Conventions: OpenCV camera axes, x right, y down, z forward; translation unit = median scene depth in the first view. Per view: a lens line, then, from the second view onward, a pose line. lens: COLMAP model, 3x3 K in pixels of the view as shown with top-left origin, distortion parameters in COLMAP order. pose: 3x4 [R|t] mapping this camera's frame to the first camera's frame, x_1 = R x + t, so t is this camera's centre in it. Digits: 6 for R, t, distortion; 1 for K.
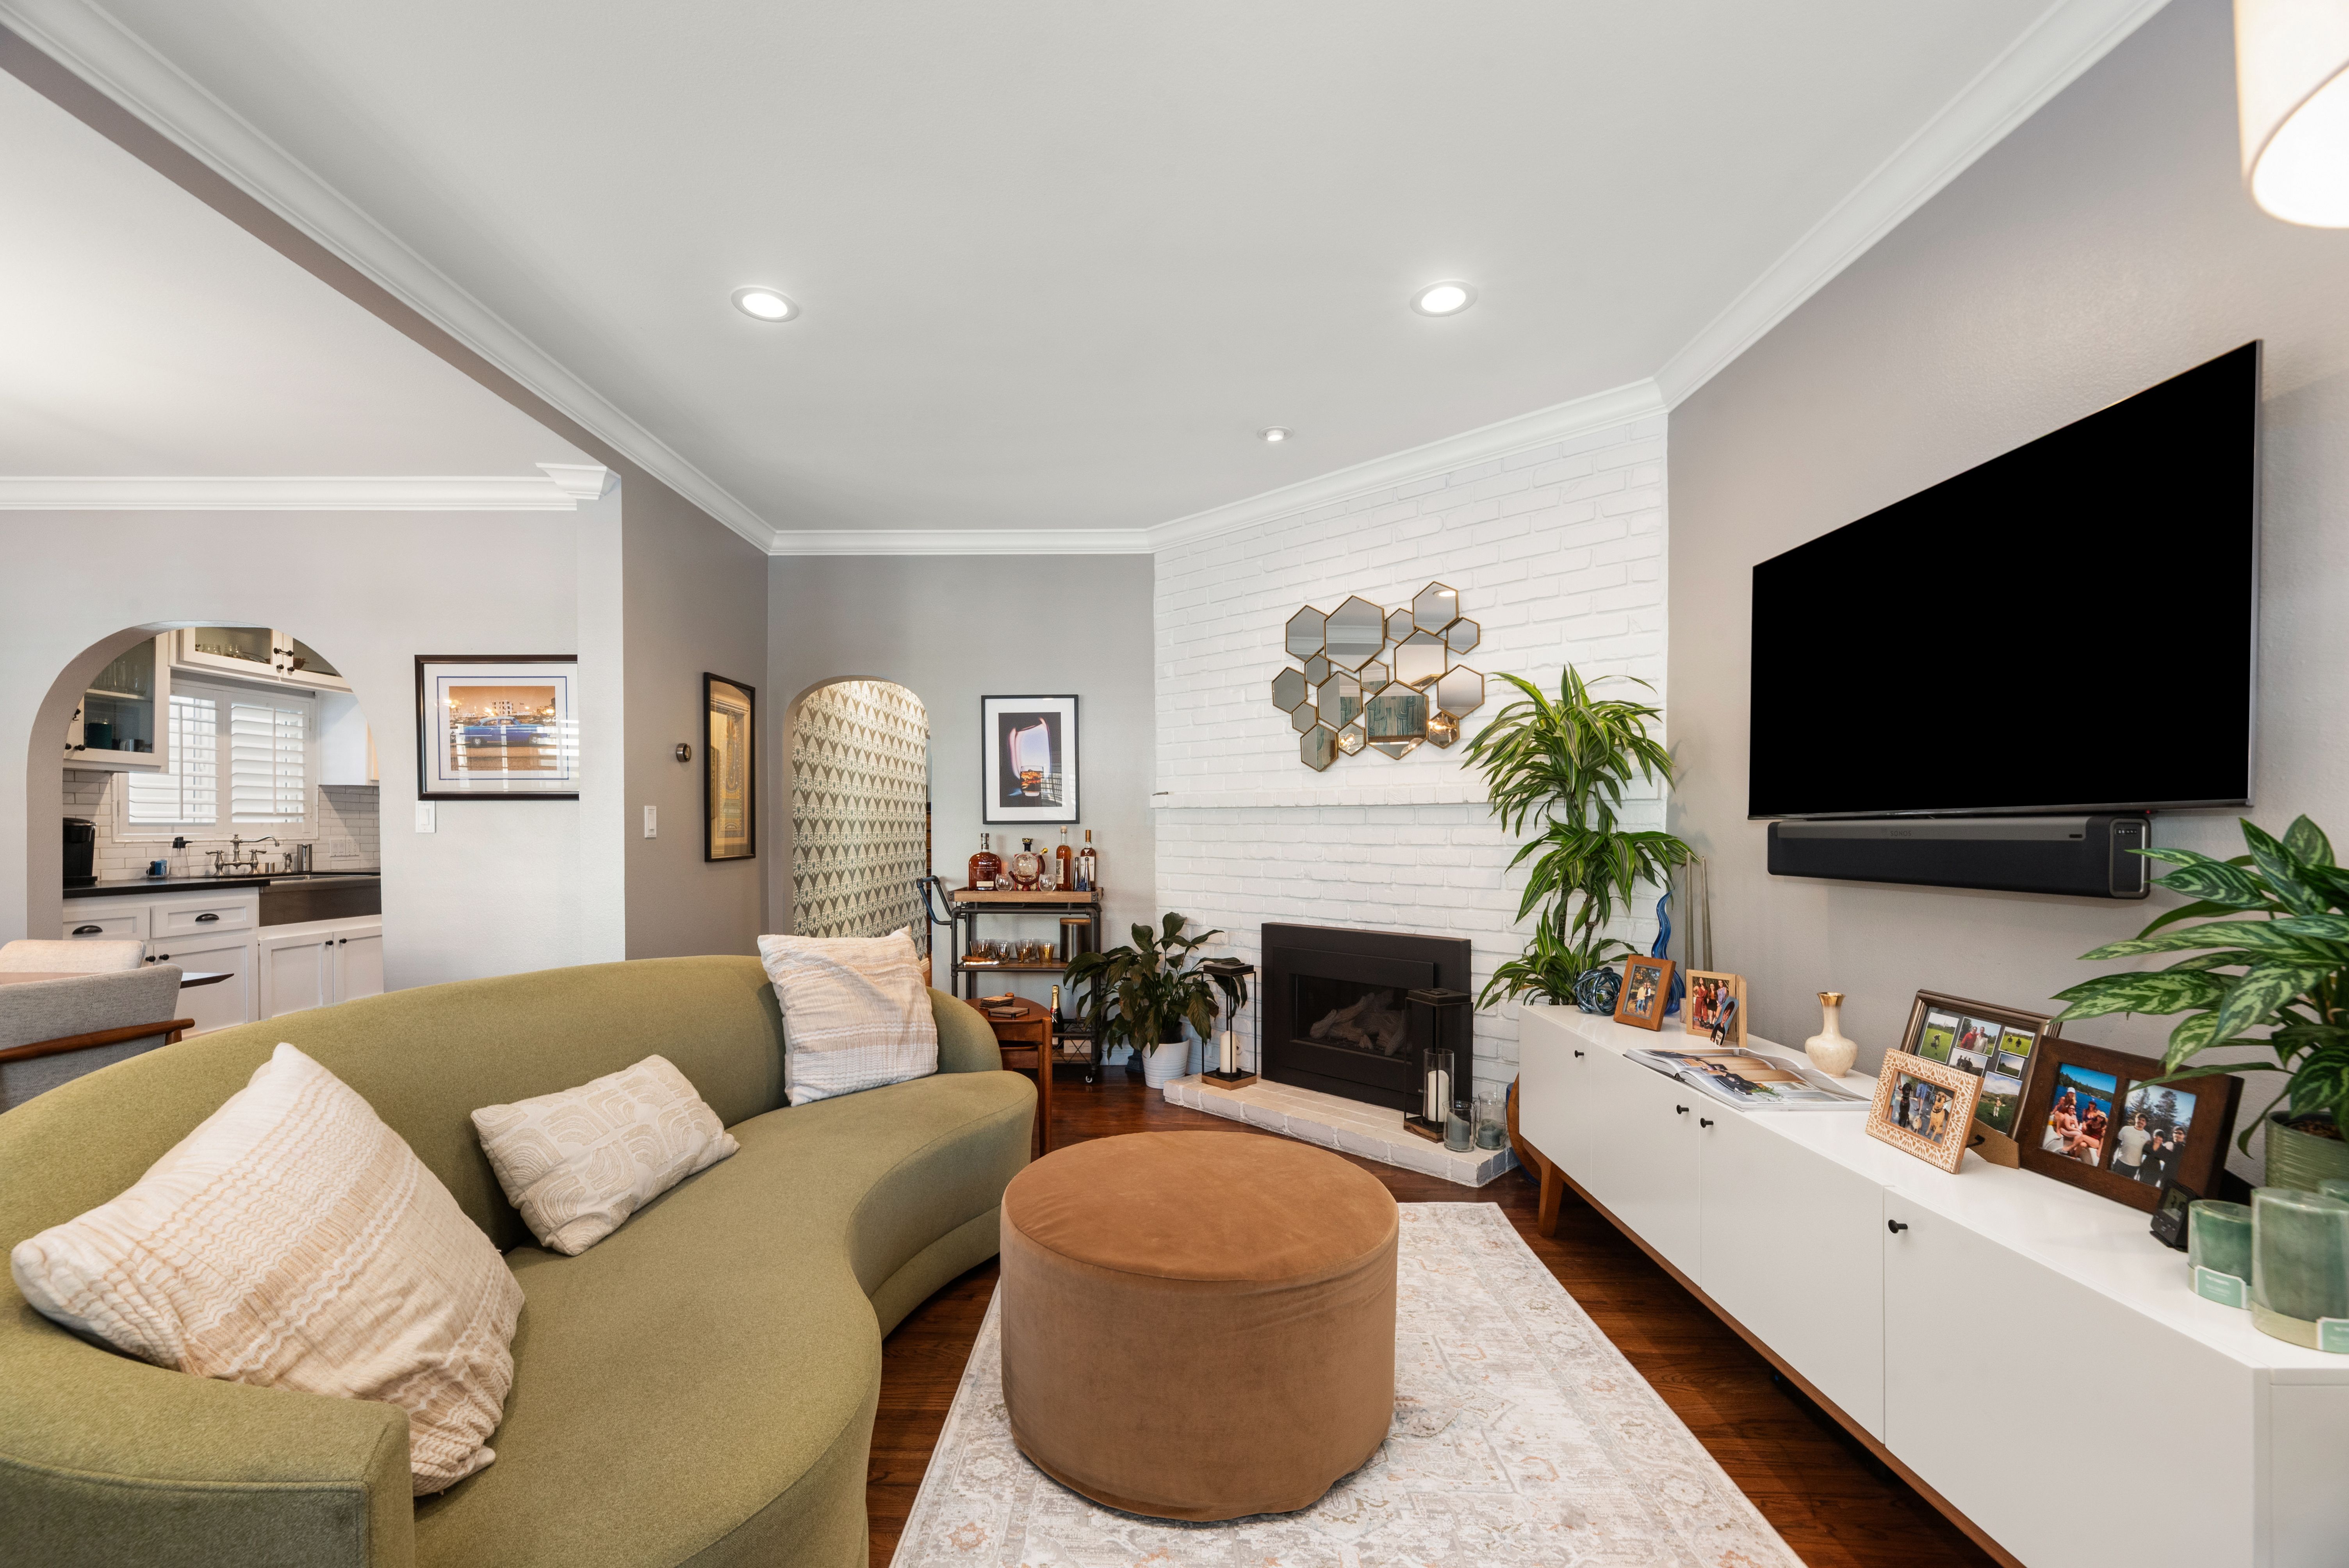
lens RADIAL K [[956.1, 0, 1162.6], [0, 956.1, 838.5], [0, 0, 1]] dist [-0.003738, 0.000436]
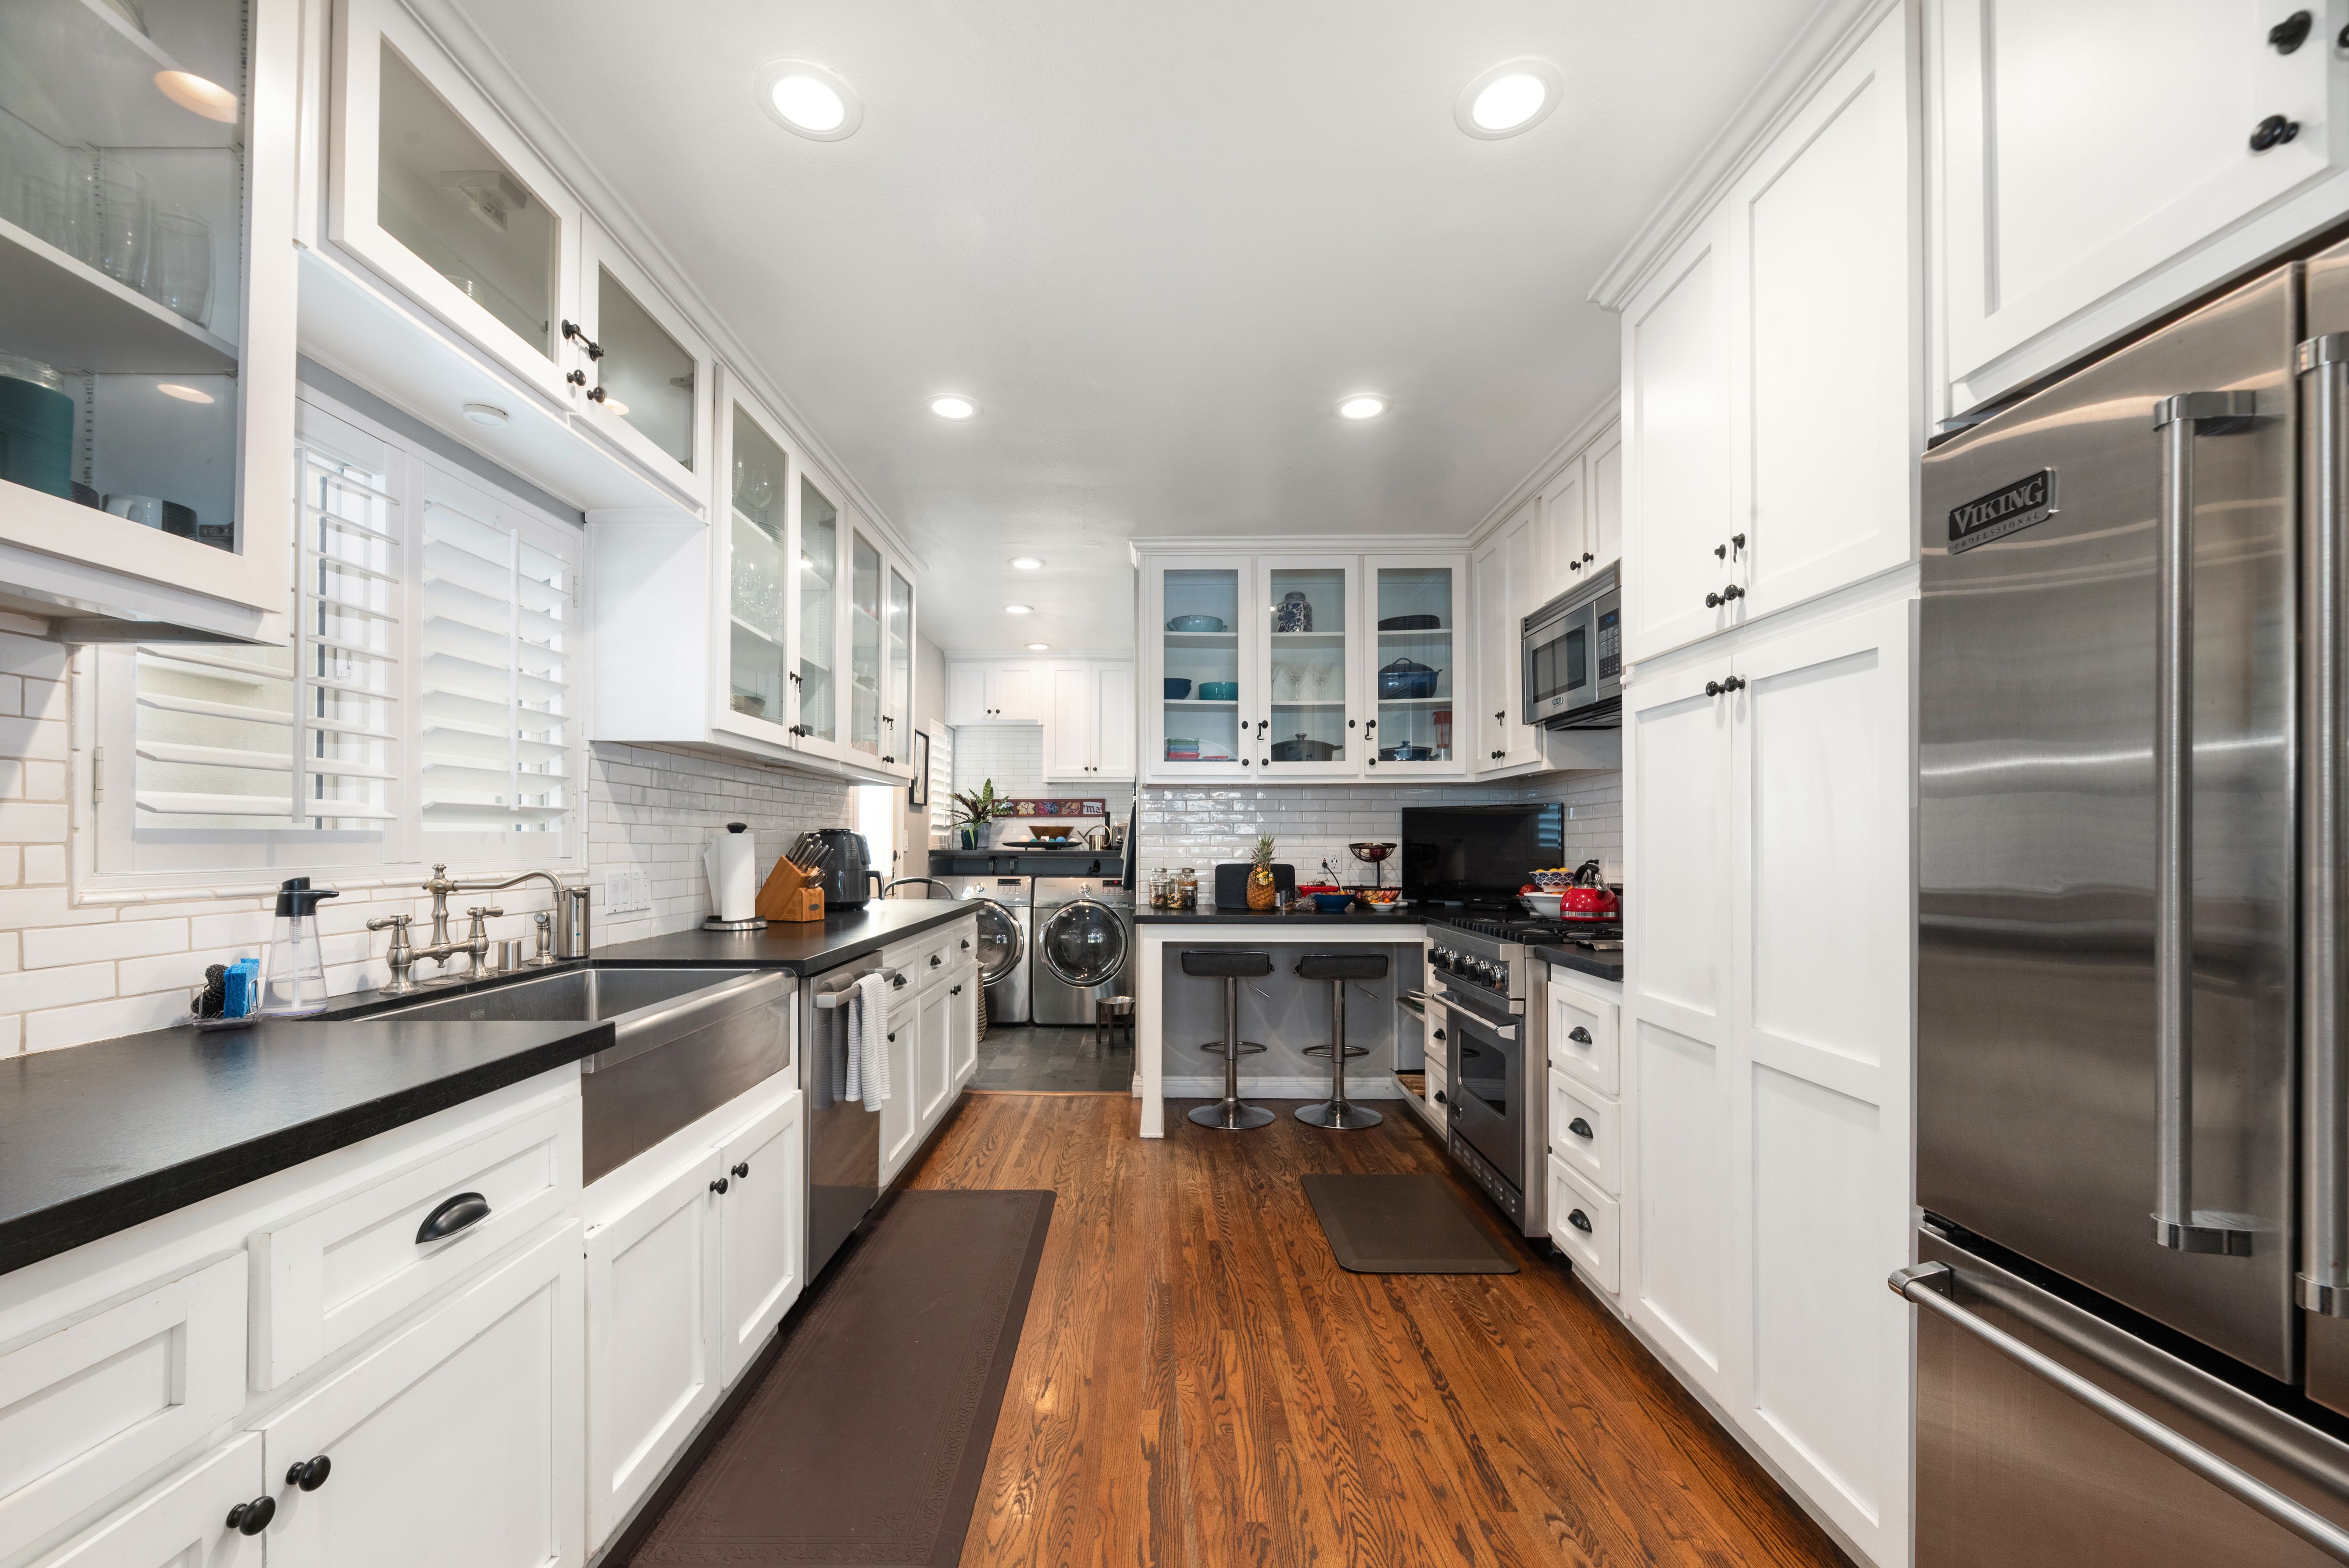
lens RADIAL K [[956.1, 0, 1144.1], [0, 956.1, 835.4], [0, 0, 1]] dist [-0.003738, 0.000436]
pose [[0.999977, -0.005771, 0.003599, -0.896177], [0.005834, 0.999828, -0.017592, -0.009597], [-0.003497, 0.017612, 0.999839, 0.817001]]
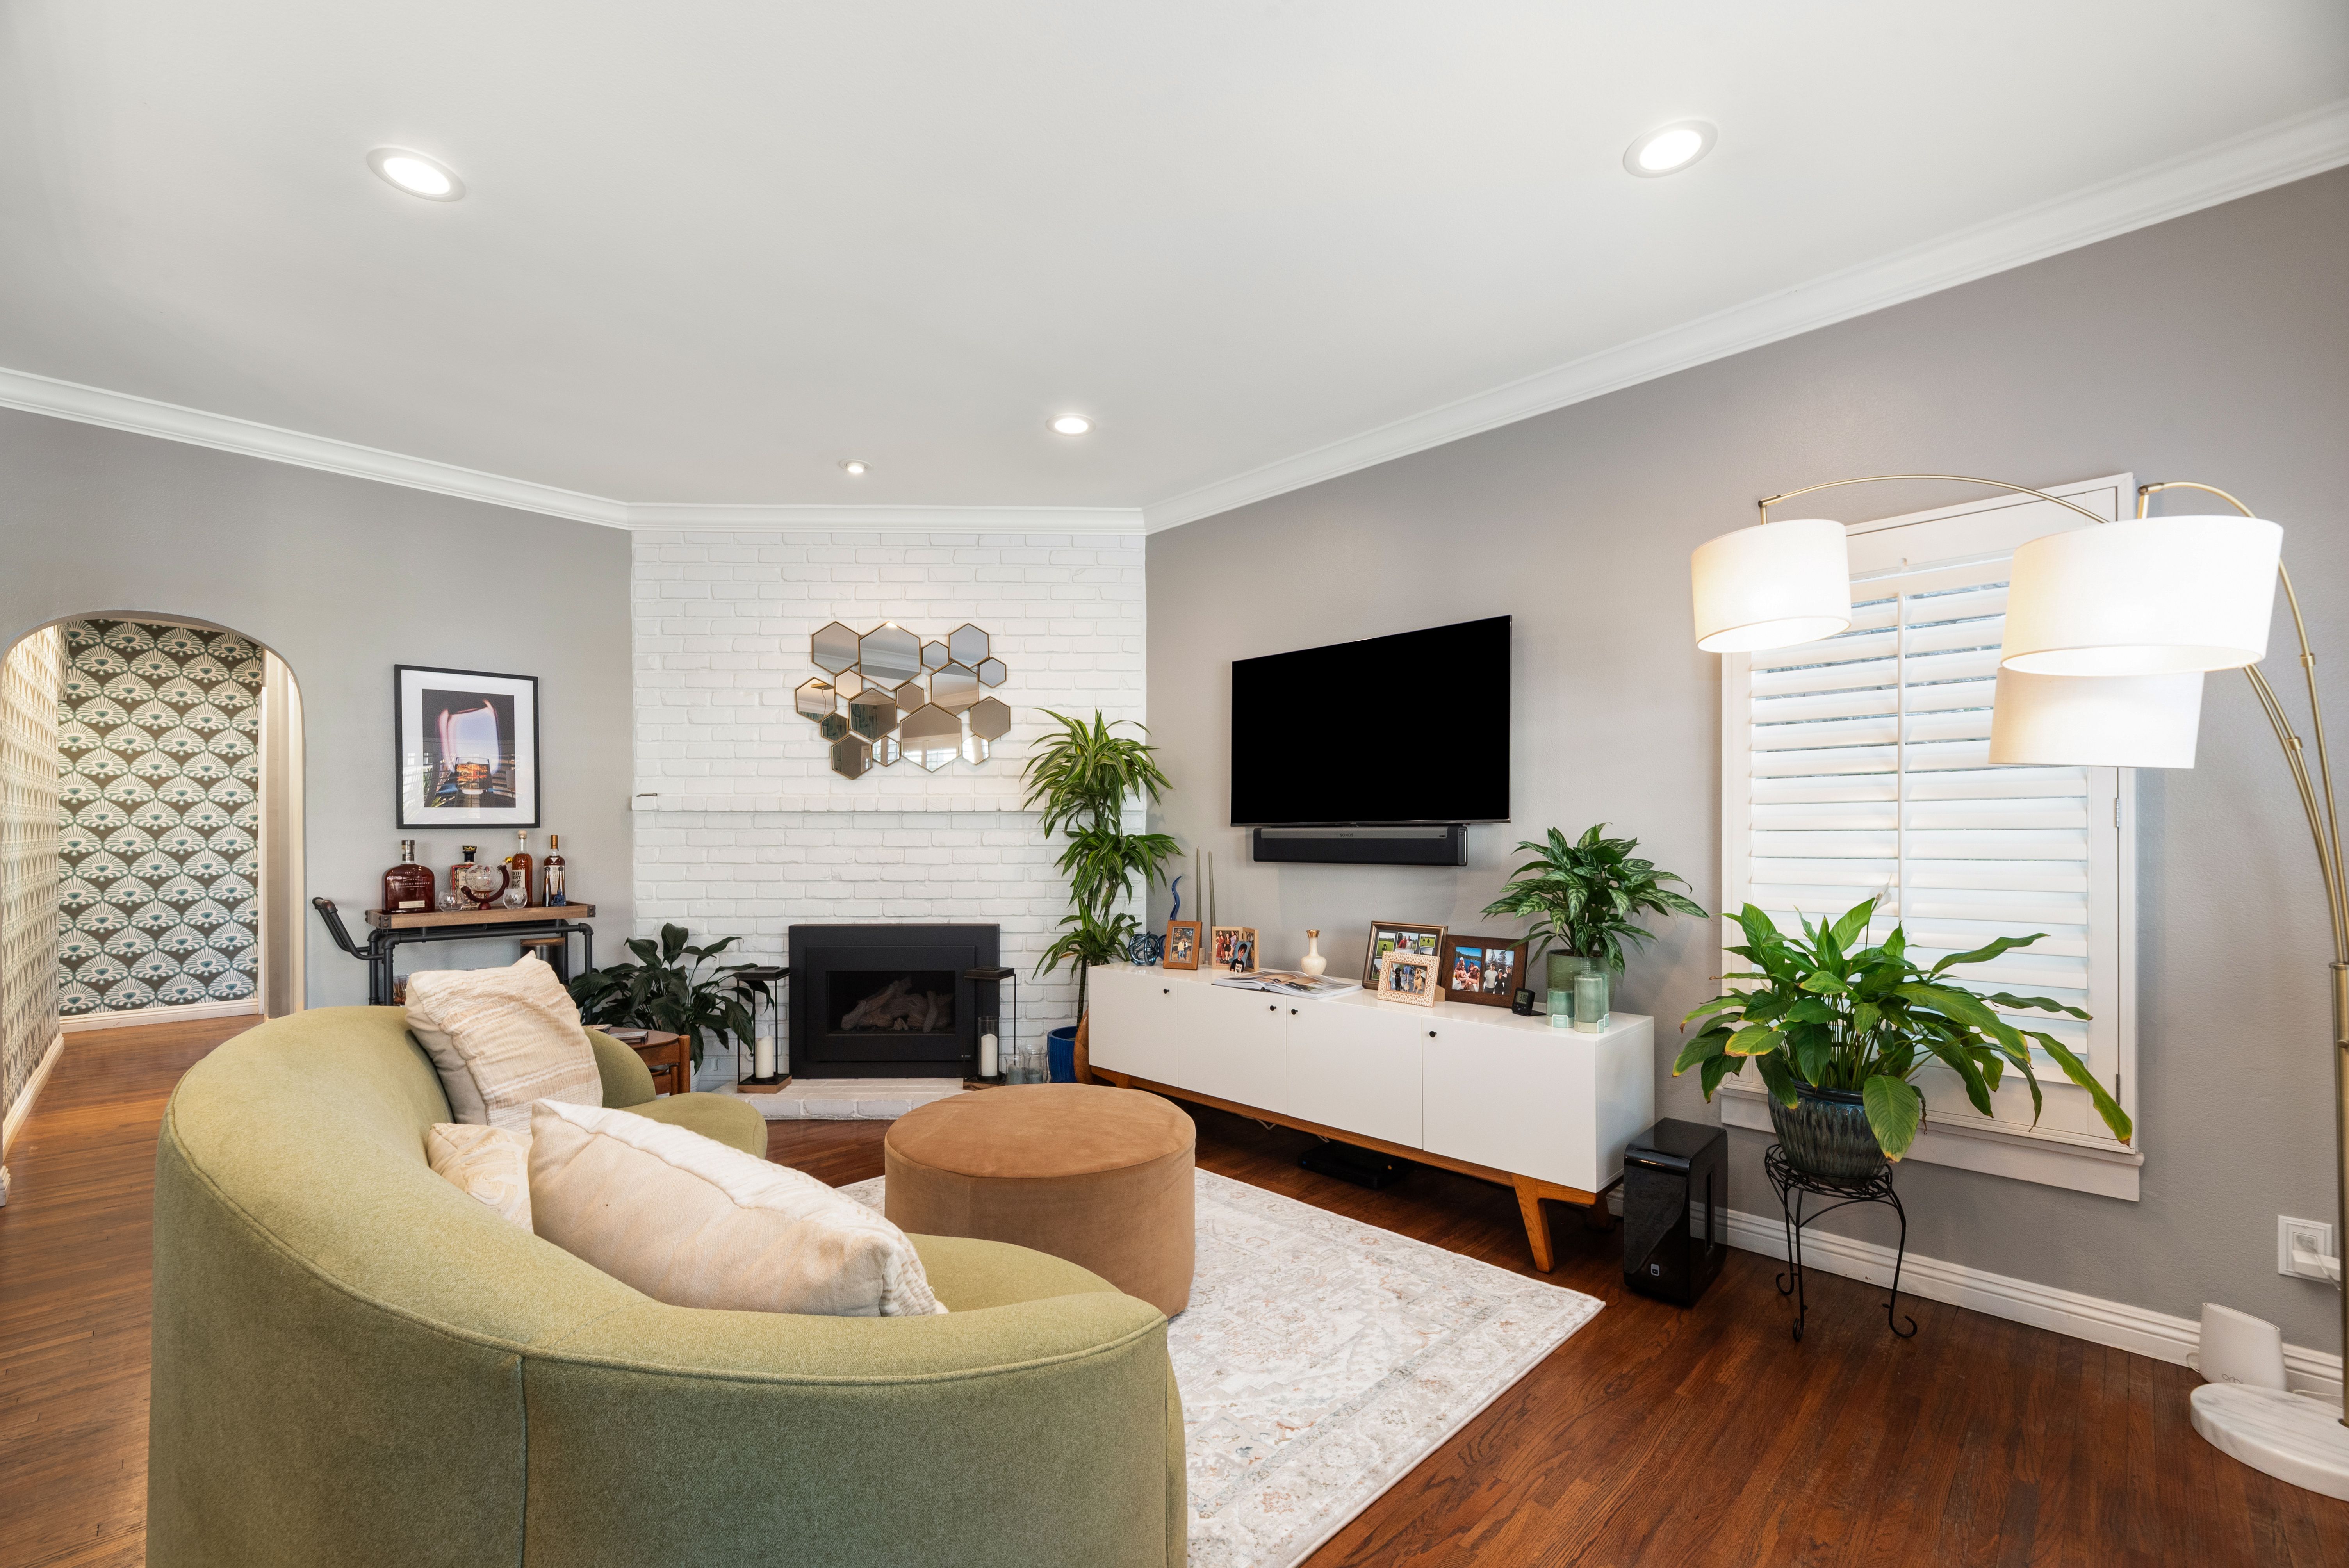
lens RADIAL K [[956.1, 0, 1161.8], [0, 956.1, 836.9], [0, 0, 1]] dist [-0.003738, 0.000436]
pose [[0.695744, -0.006974, 0.718256, -0.361059], [0.009206, 0.999957, 0.000792, -0.003442], [-0.718231, 0.006061, 0.695778, 0.006550]]
